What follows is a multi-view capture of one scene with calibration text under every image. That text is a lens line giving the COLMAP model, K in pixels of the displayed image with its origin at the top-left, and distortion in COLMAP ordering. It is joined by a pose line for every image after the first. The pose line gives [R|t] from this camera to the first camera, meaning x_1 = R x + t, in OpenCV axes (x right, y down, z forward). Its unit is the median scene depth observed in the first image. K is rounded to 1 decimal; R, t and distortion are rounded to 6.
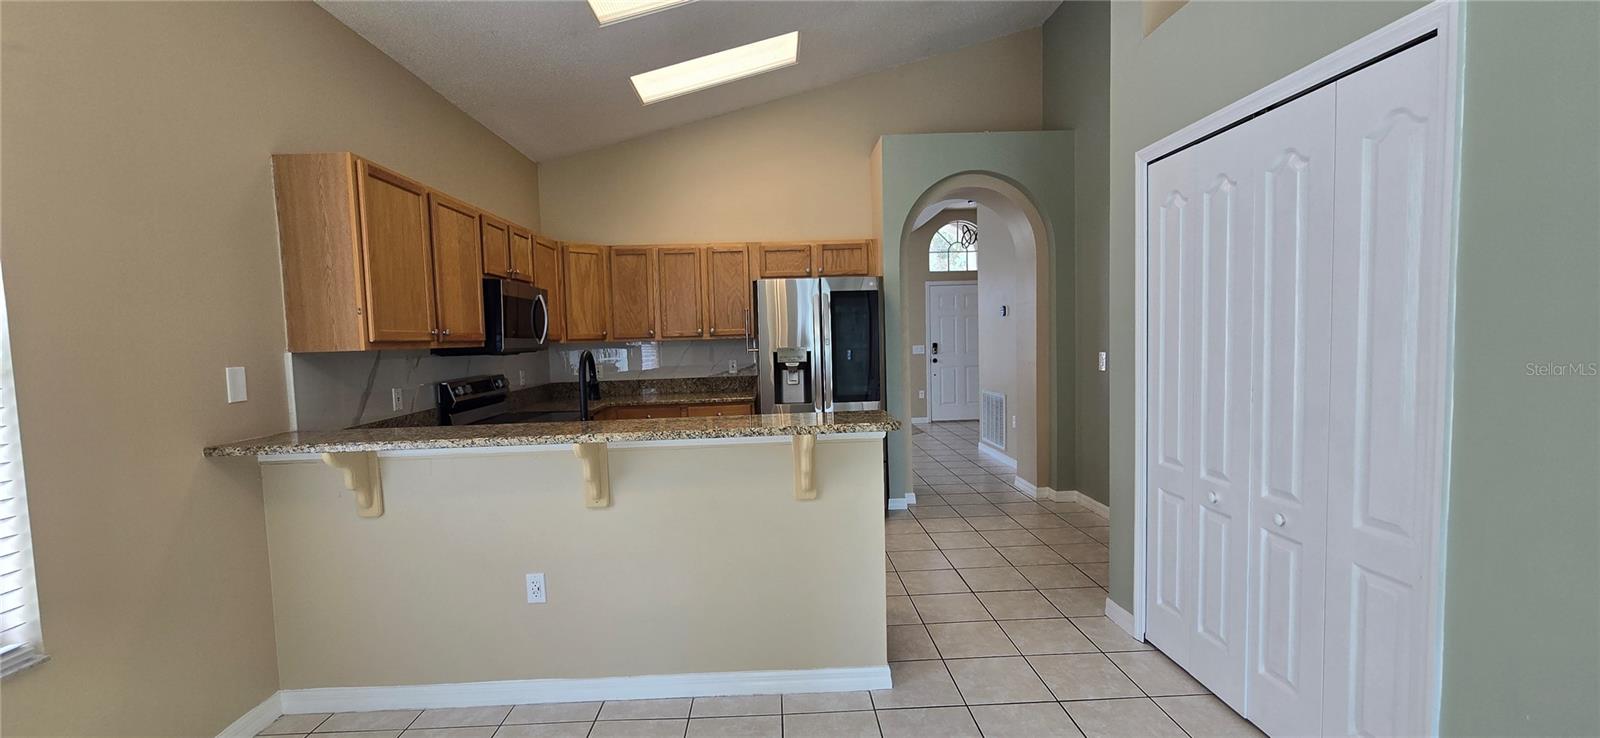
lens RADIAL K [[653.9, 0, 791.3], [0, 653.9, 380.8], [0, 0, 1]] dist [-0.004112, 0.000114]
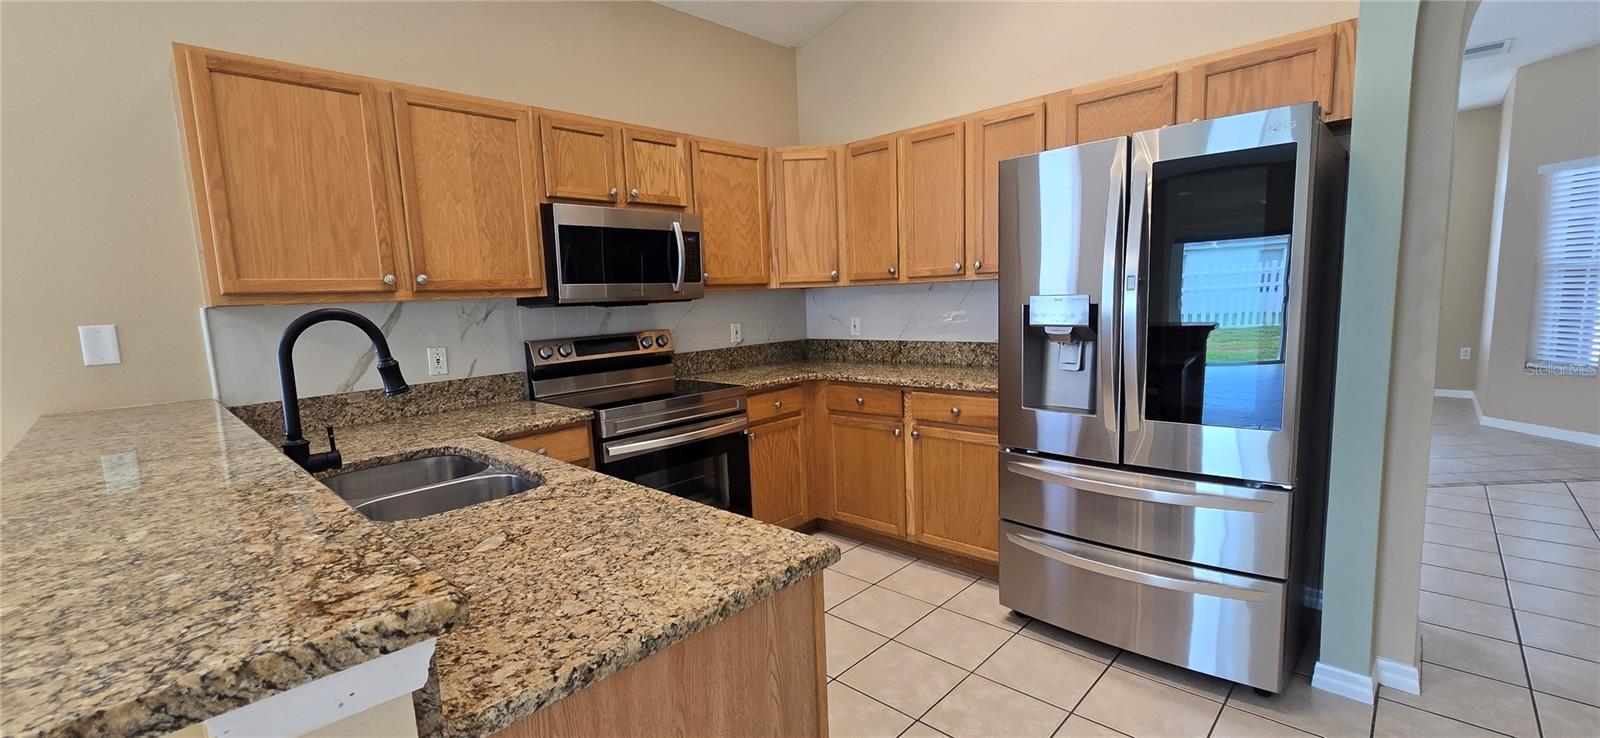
lens RADIAL K [[651.7, 0, 789.4], [0, 651.7, 379.2], [0, 0, 1]] dist [-0.003894, -0.000432]
pose [[0.693649, 0.092668, -0.714327, 0.213789], [-0.029116, 0.994487, 0.100739, -0.032193], [0.719724, -0.049080, 0.692523, 0.529881]]
